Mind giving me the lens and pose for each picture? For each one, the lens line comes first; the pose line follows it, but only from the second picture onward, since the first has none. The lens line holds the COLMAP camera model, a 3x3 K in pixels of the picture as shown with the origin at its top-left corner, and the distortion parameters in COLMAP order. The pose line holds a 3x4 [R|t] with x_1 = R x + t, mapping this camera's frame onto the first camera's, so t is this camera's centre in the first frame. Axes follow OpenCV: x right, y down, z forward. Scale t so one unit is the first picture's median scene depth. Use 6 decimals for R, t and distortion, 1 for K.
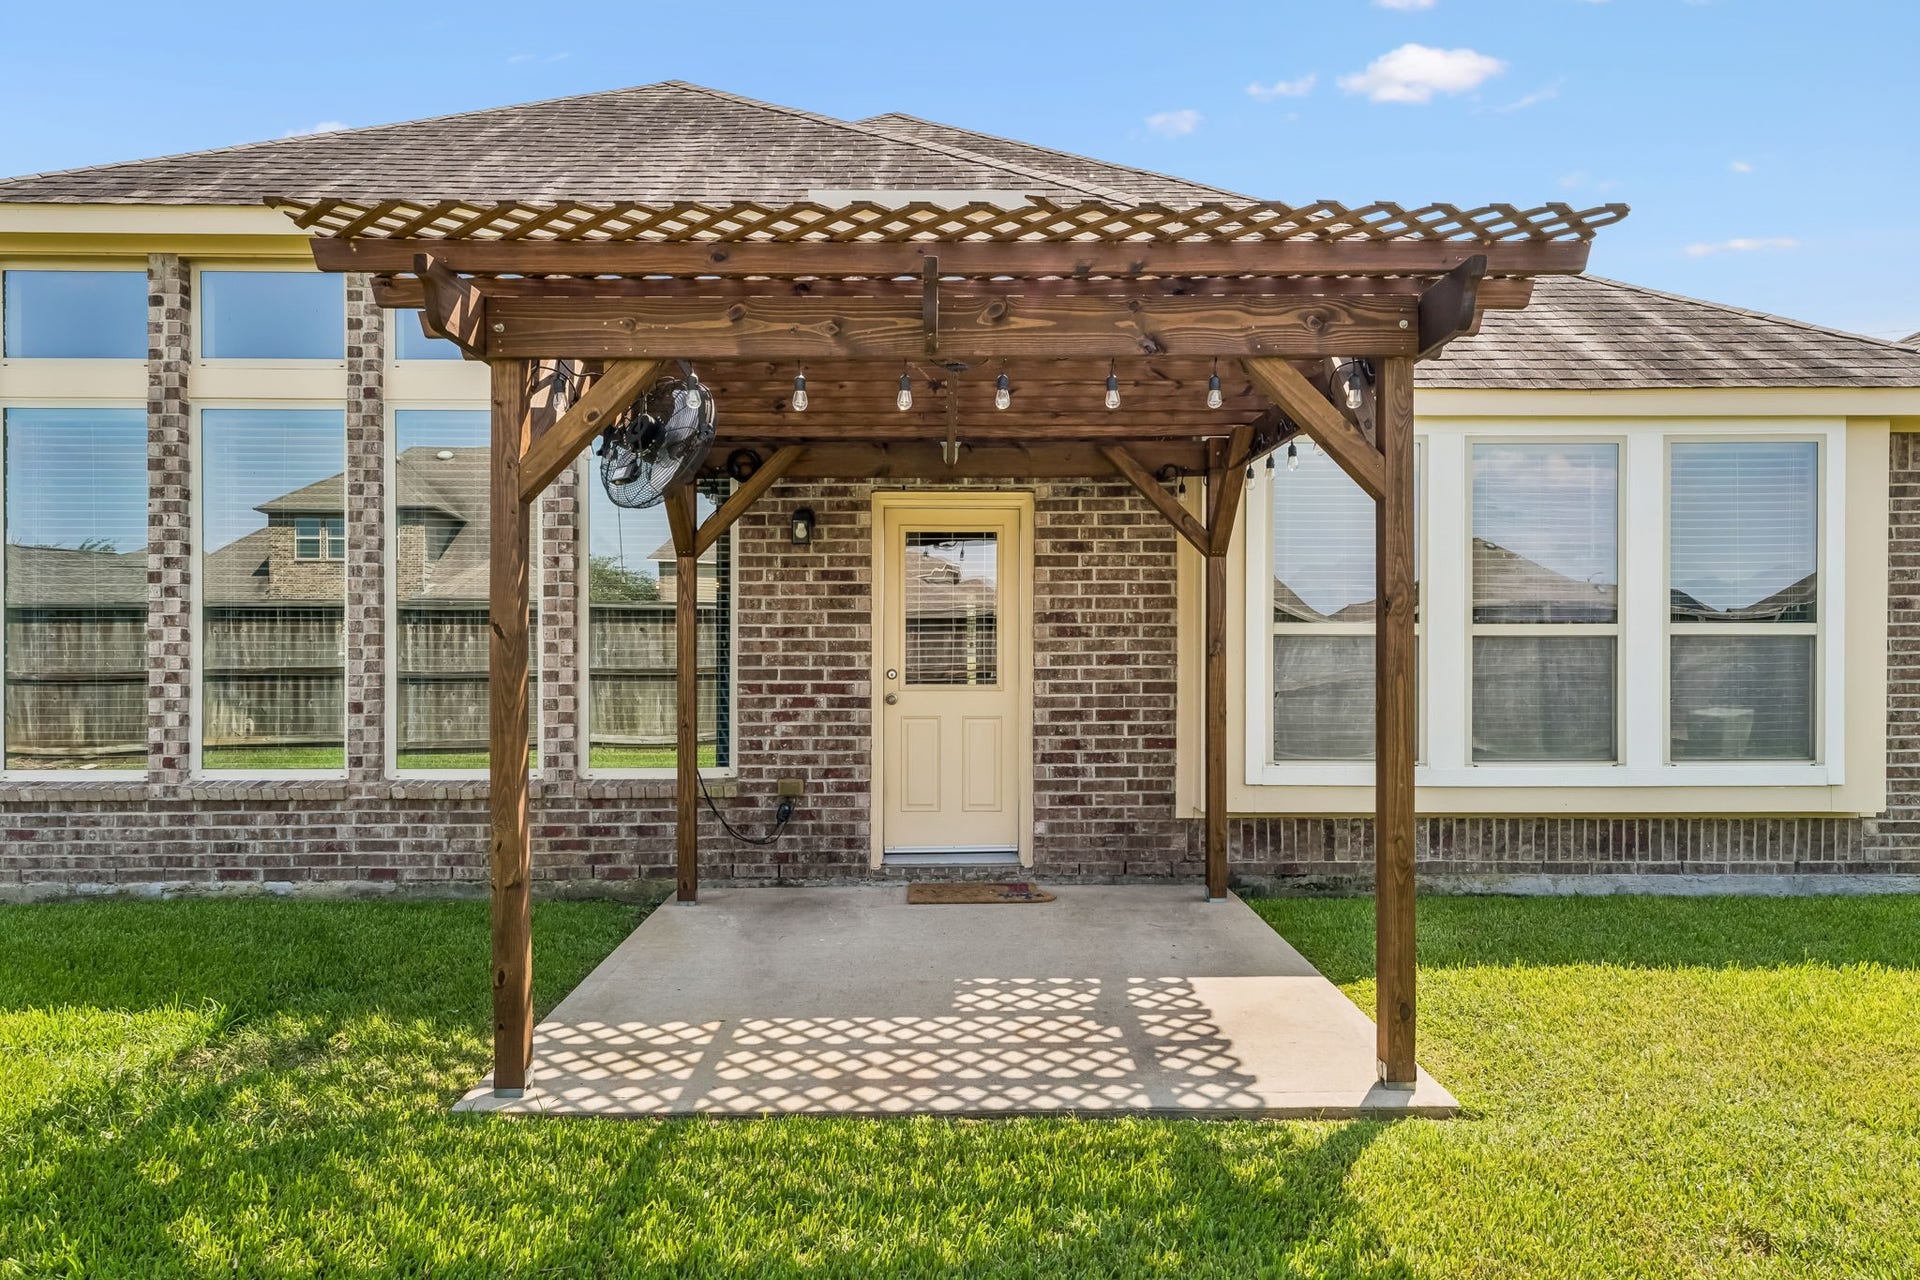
lens RADIAL K [[1174.9, 0, 962.8], [0, 1174.9, 640.4], [0, 0, 1]] dist [0.019222, -0.003828]
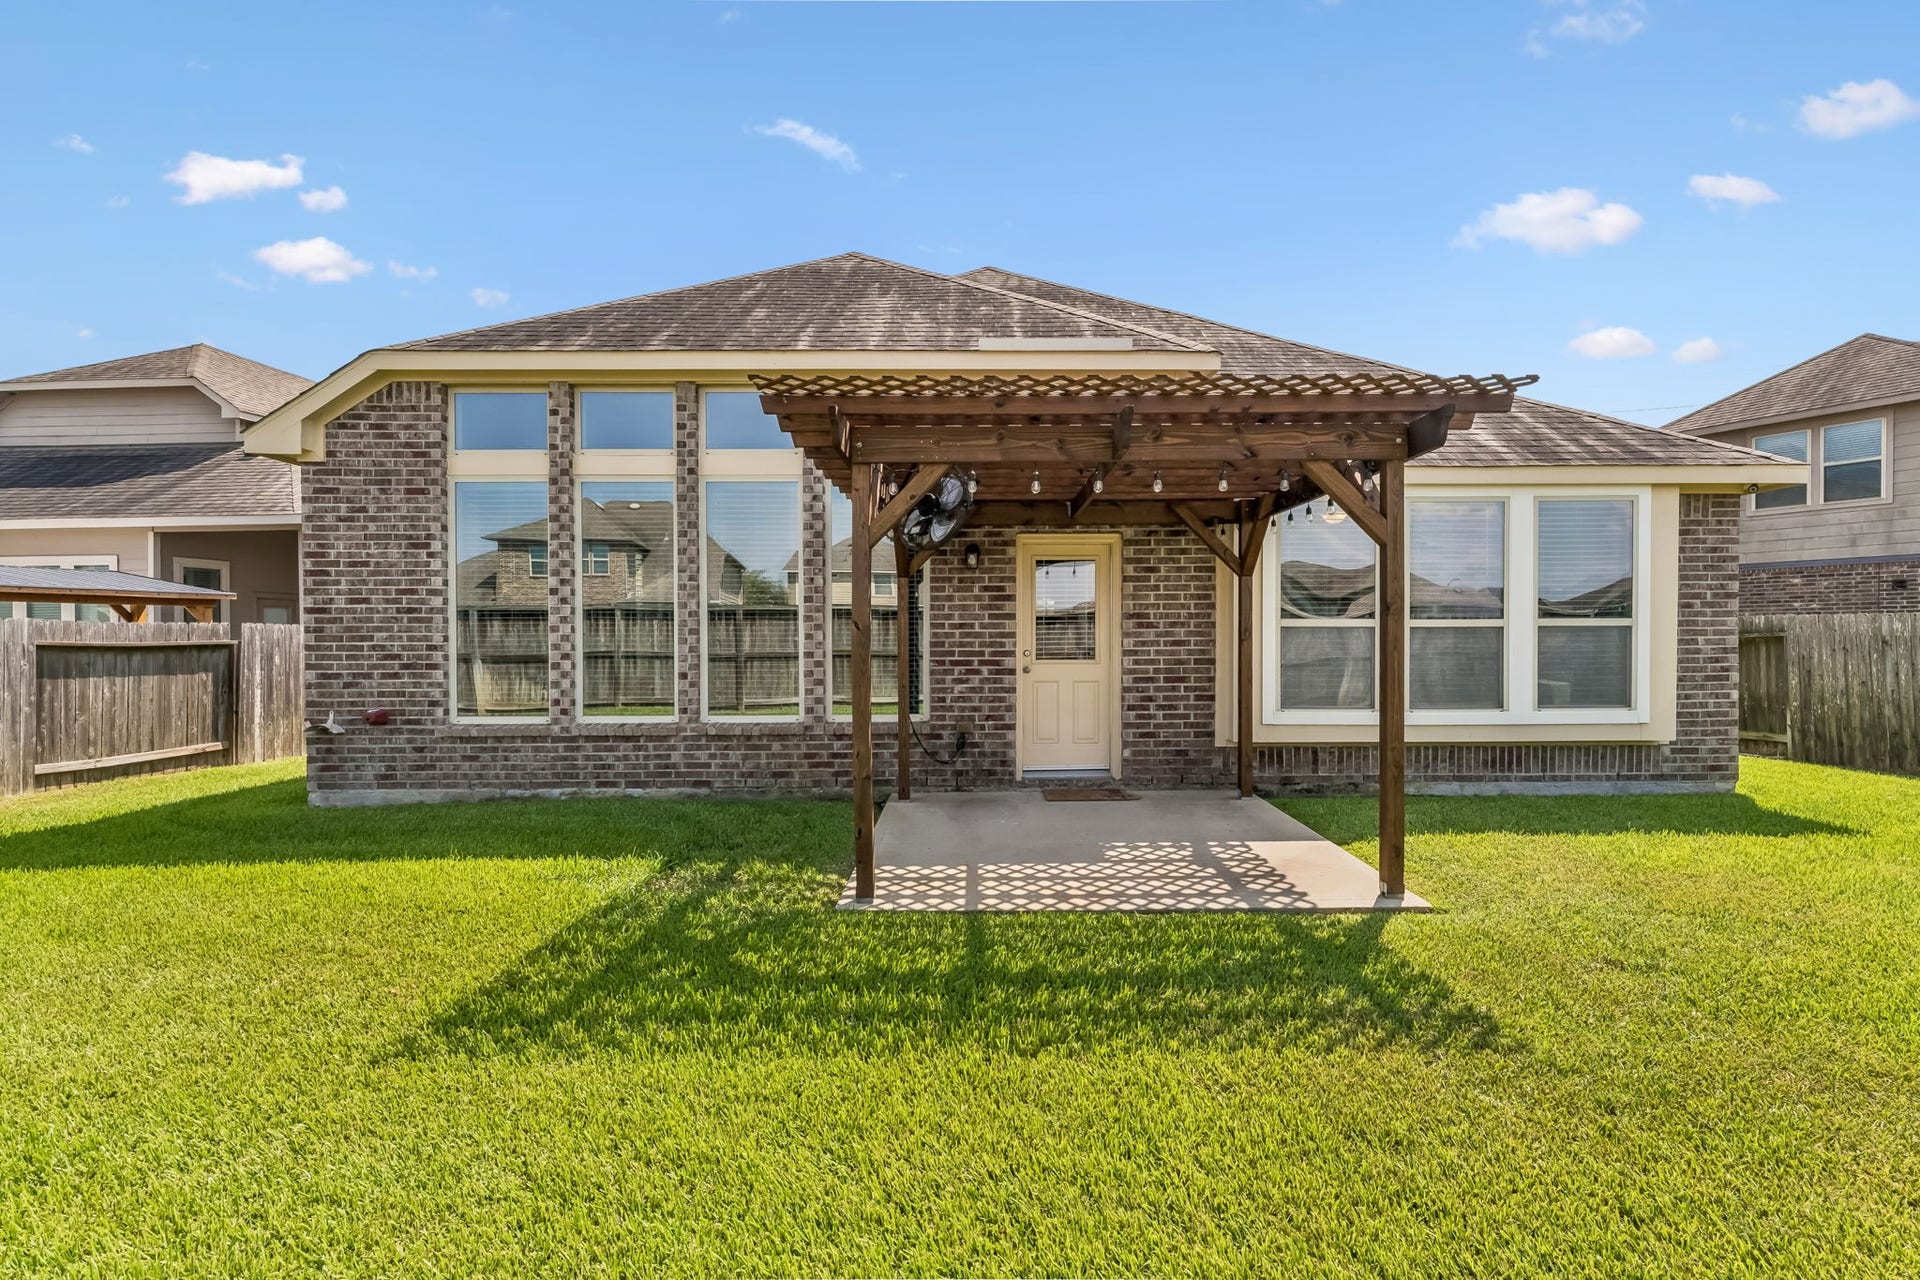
lens RADIAL K [[858.7, 0, 991.7], [0, 858.7, 638.6], [0, 0, 1]] dist [0.005680, -0.000342]
pose [[0.999994, -0.002956, -0.001596, -0.108847], [0.002970, 0.999959, 0.008522, 0.000044], [0.001571, -0.008527, 0.999962, -0.119008]]
